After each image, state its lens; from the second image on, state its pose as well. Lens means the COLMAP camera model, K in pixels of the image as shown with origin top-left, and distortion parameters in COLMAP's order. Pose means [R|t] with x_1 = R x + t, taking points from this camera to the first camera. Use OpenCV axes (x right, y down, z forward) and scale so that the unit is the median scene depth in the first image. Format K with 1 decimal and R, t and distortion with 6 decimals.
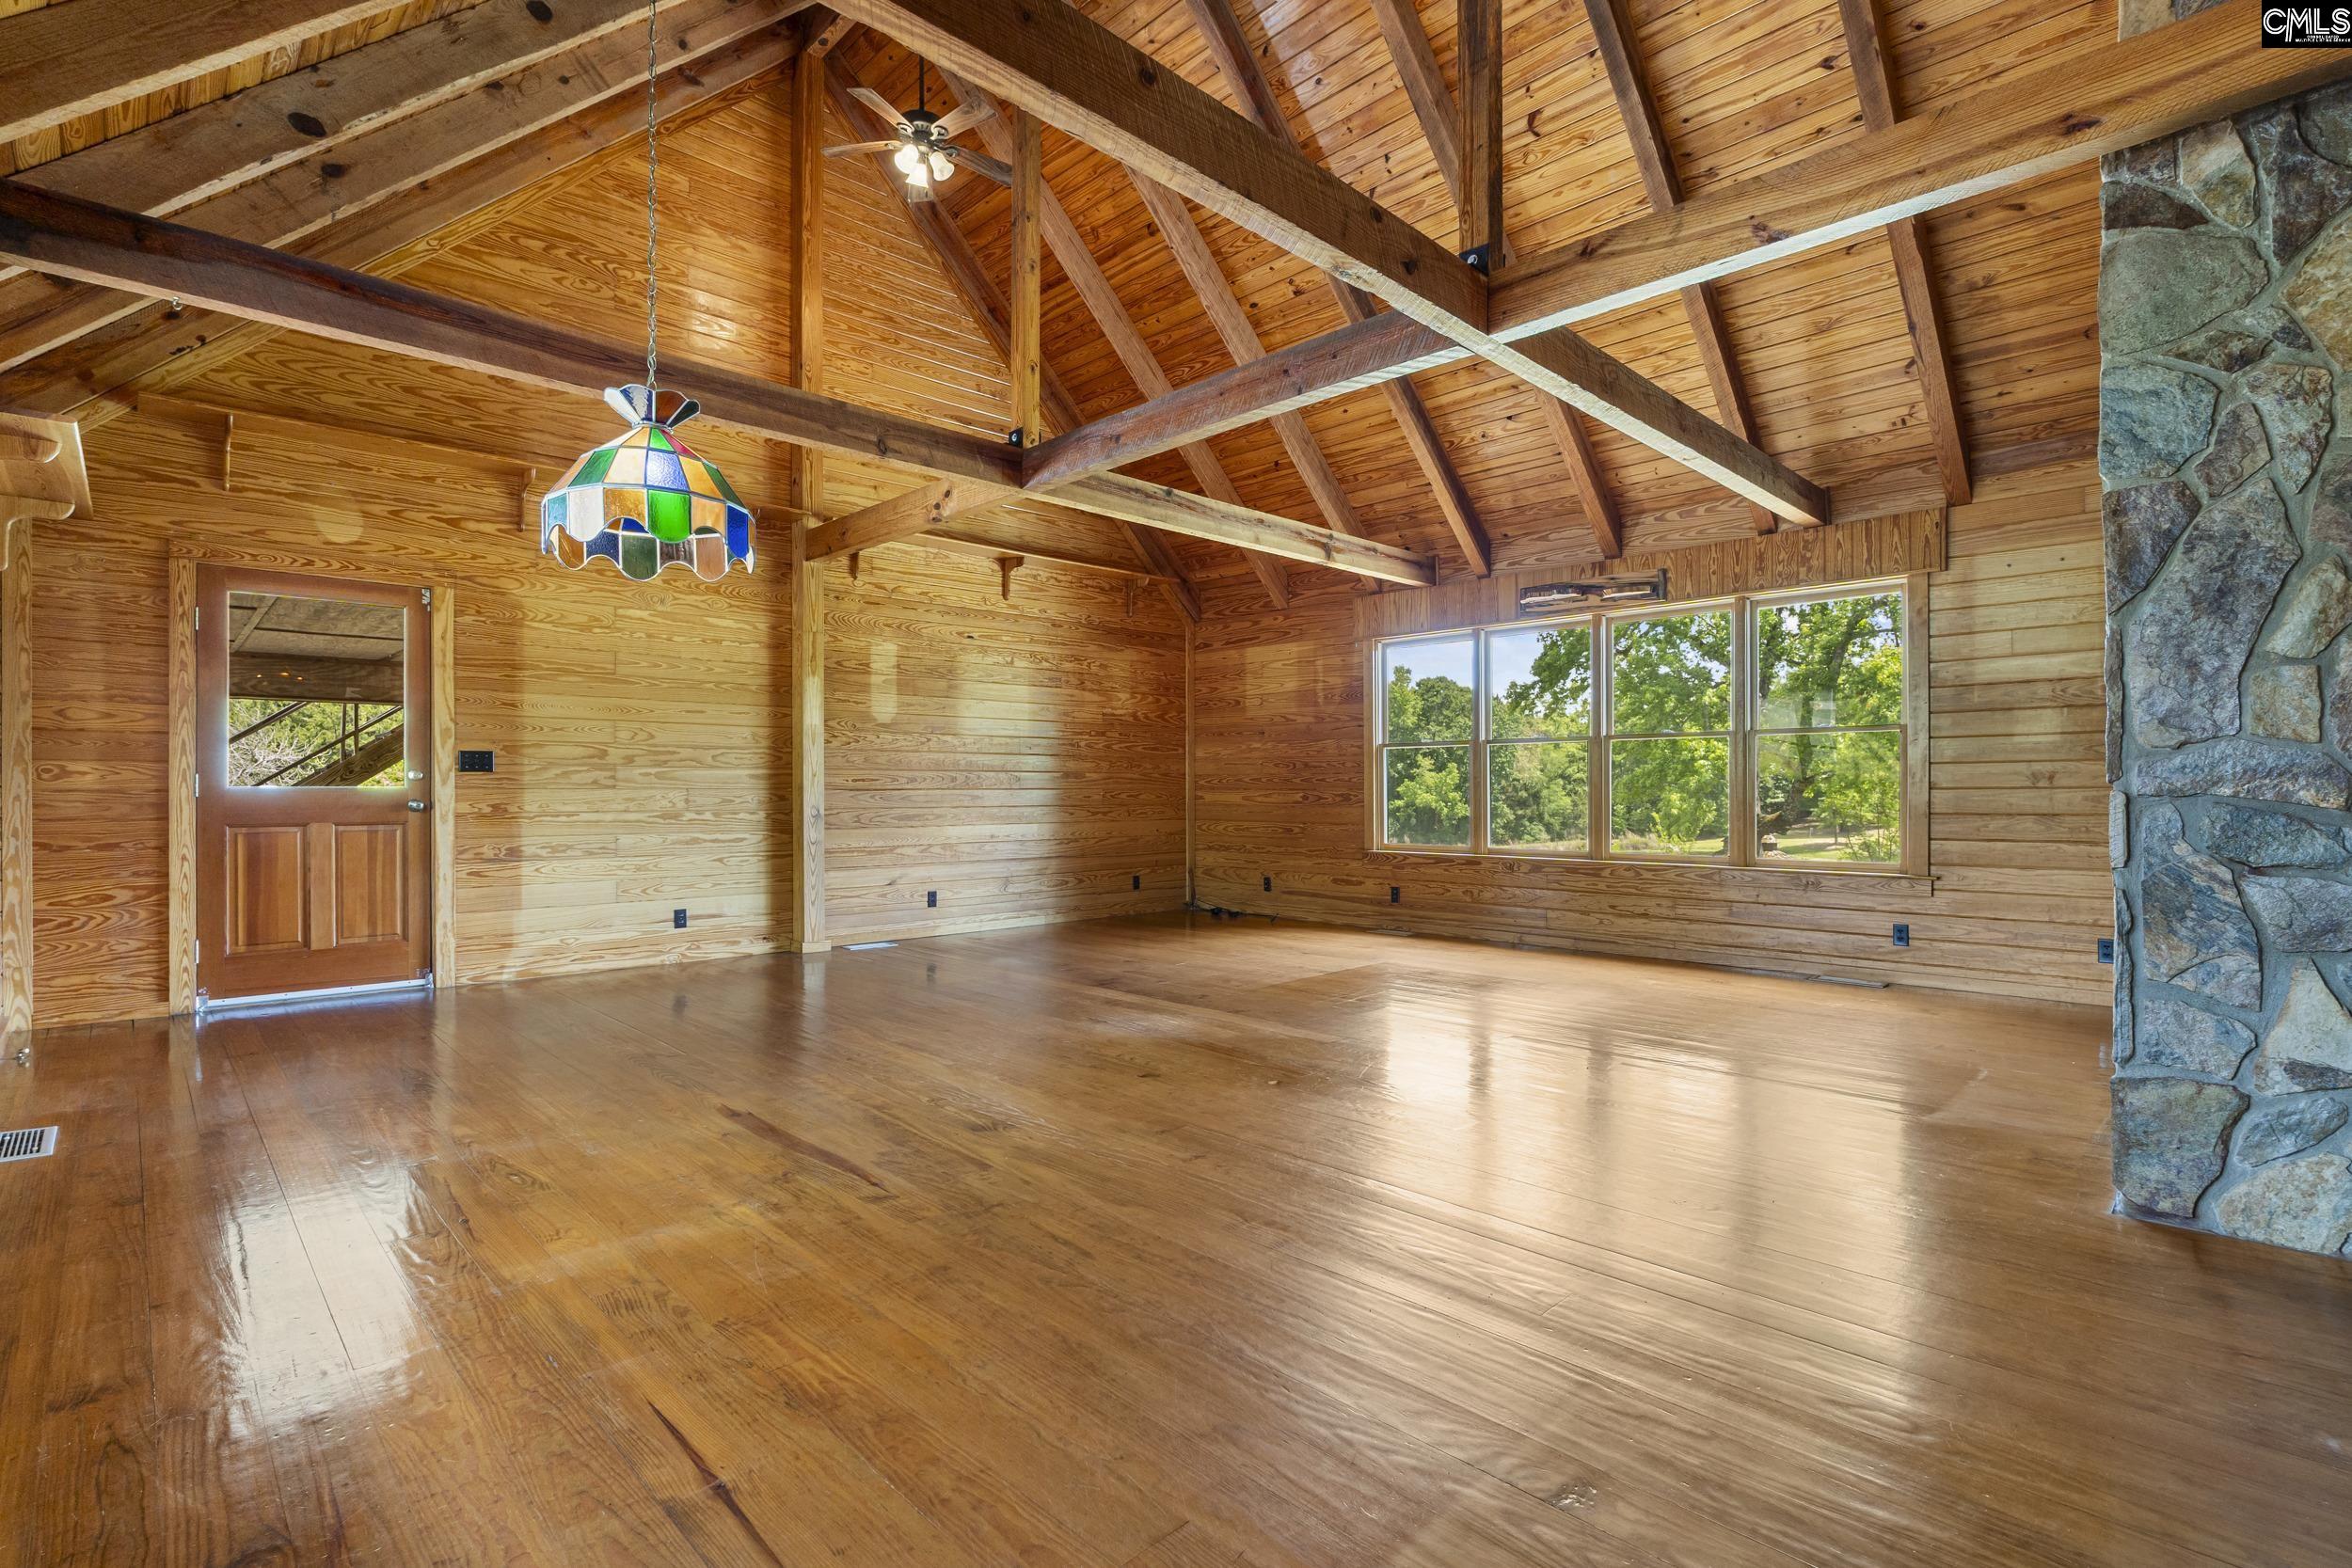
lens RADIAL K [[1073.2, 0, 1144.2], [0, 1073.2, 797.8], [0, 0, 1]] dist [-0.007226, -0.000493]
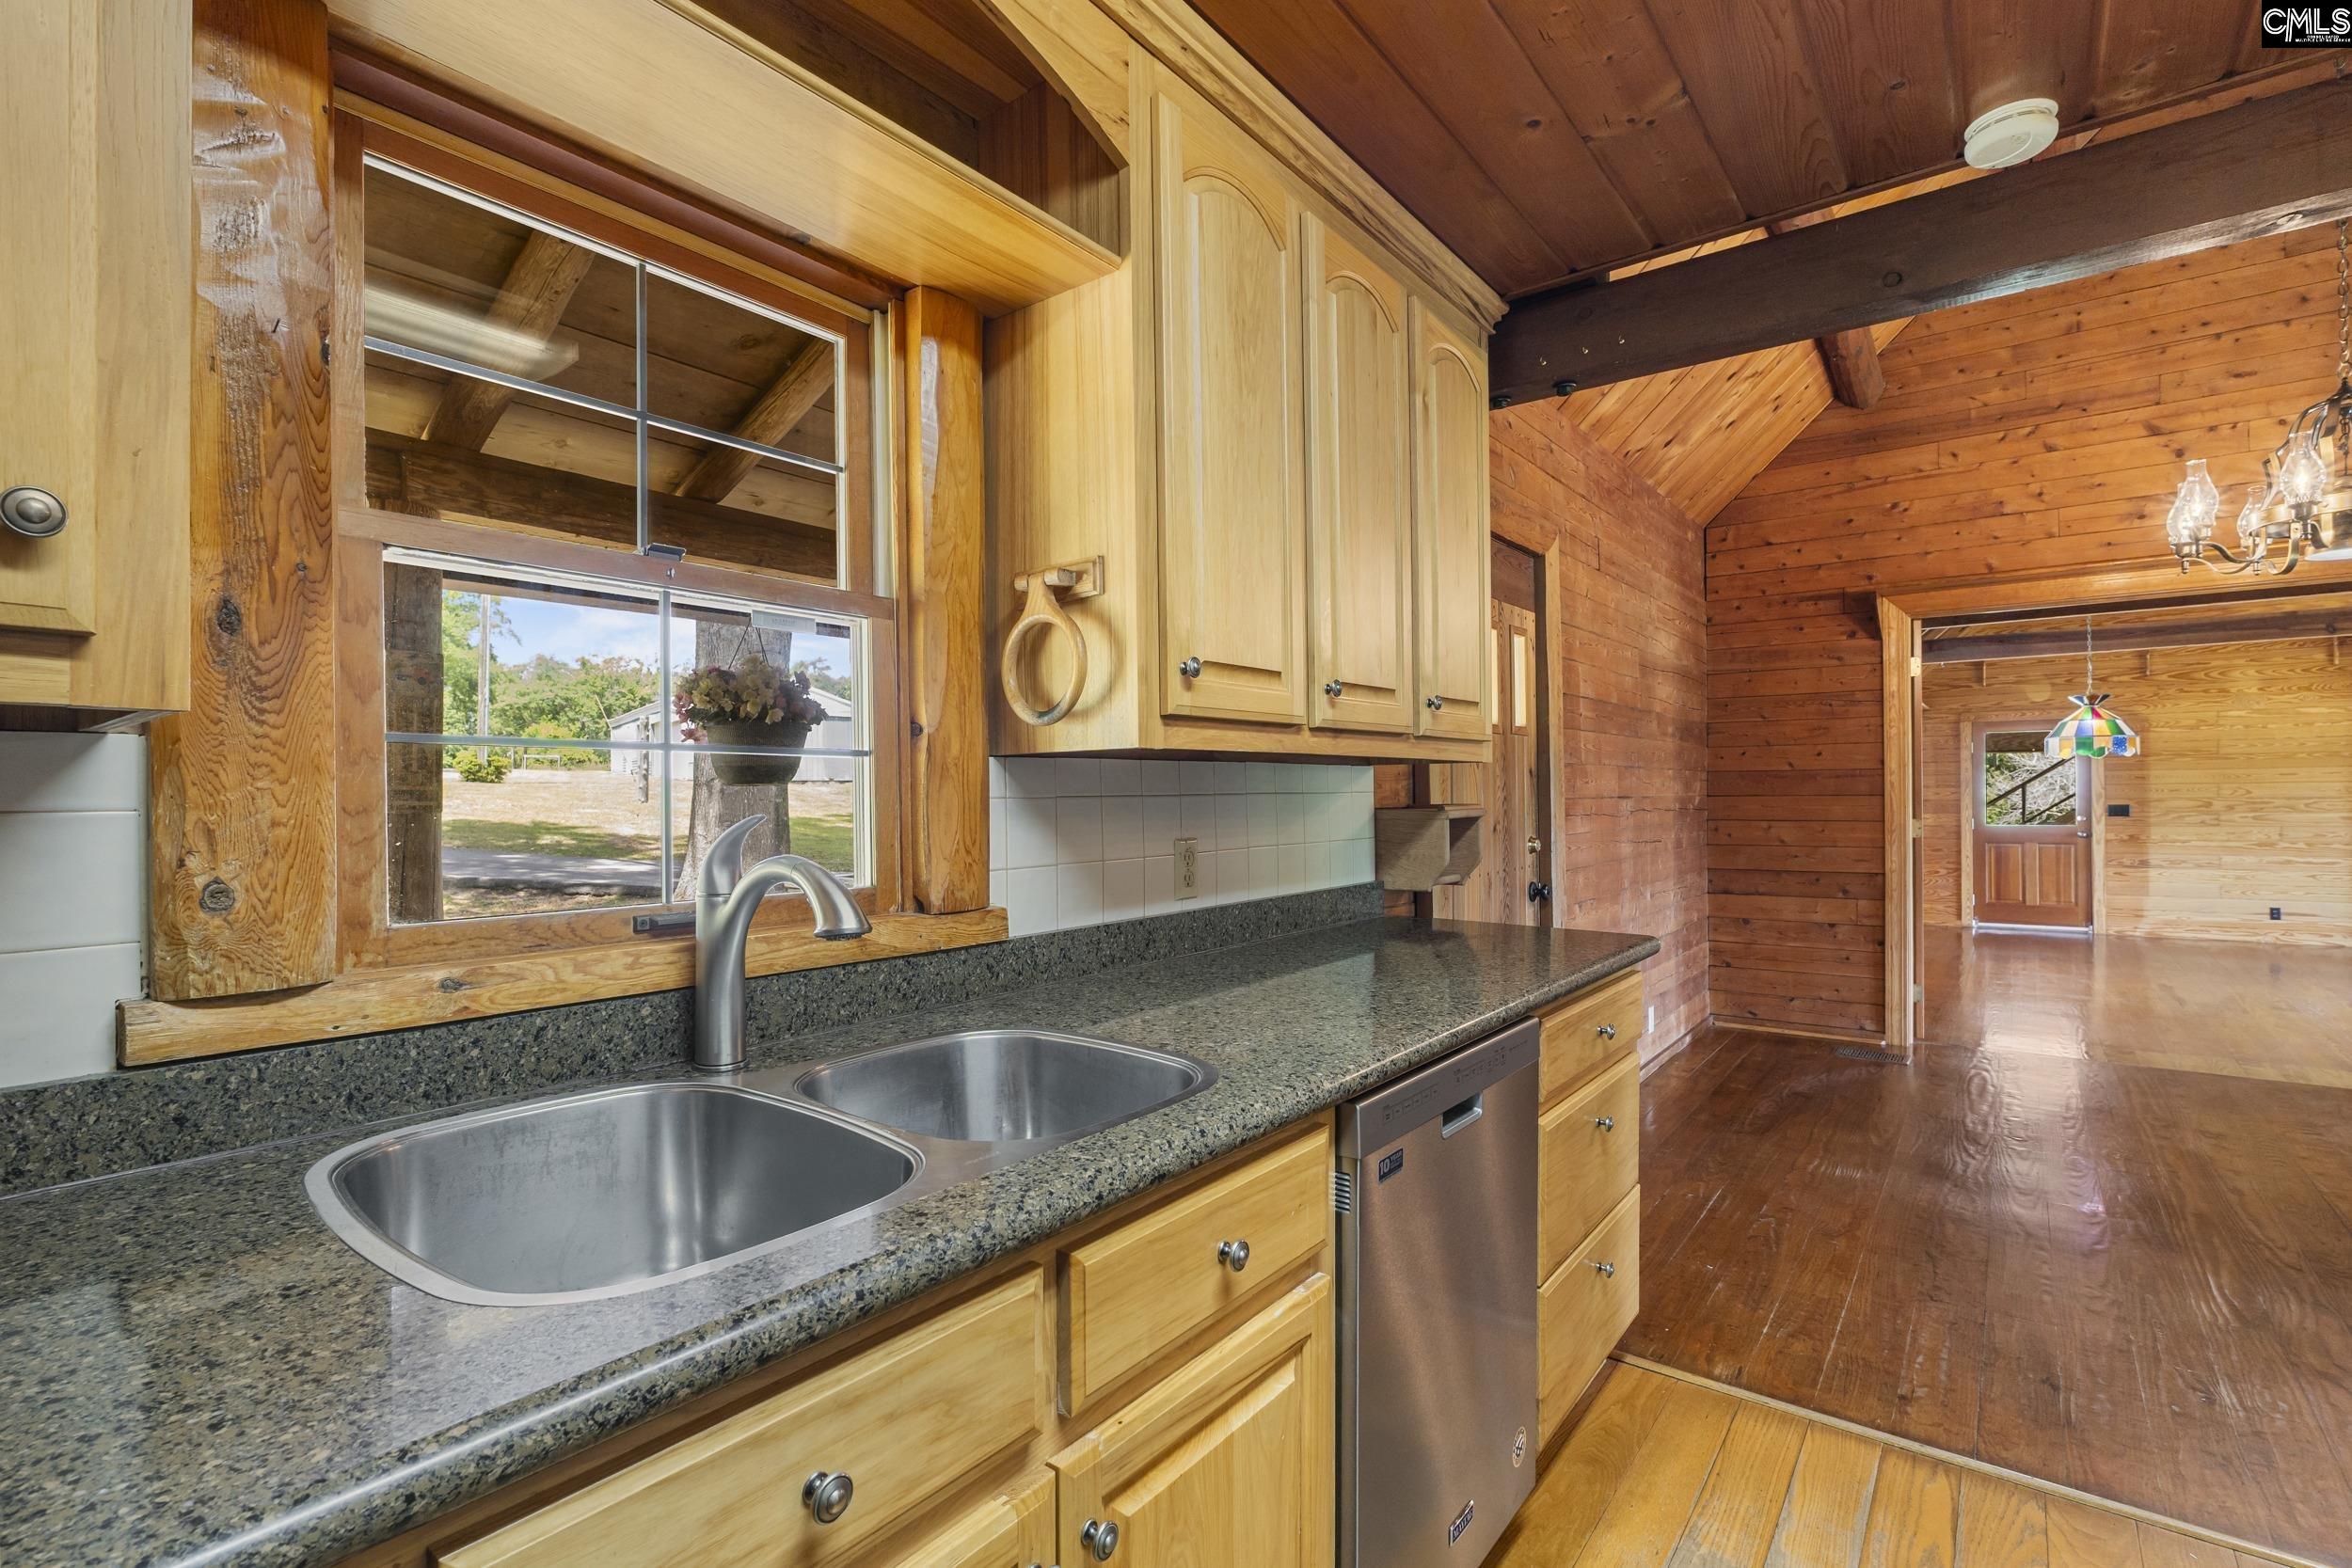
lens RADIAL K [[1073.2, 0, 1174.2], [0, 1073.2, 795.1], [0, 0, 1]] dist [-0.007226, -0.000493]
pose [[0.145229, -0.003881, -0.989390, 0.810428], [0.006534, 0.999974, -0.002963, -0.057719], [0.989376, -0.006035, 0.145251, -0.729673]]
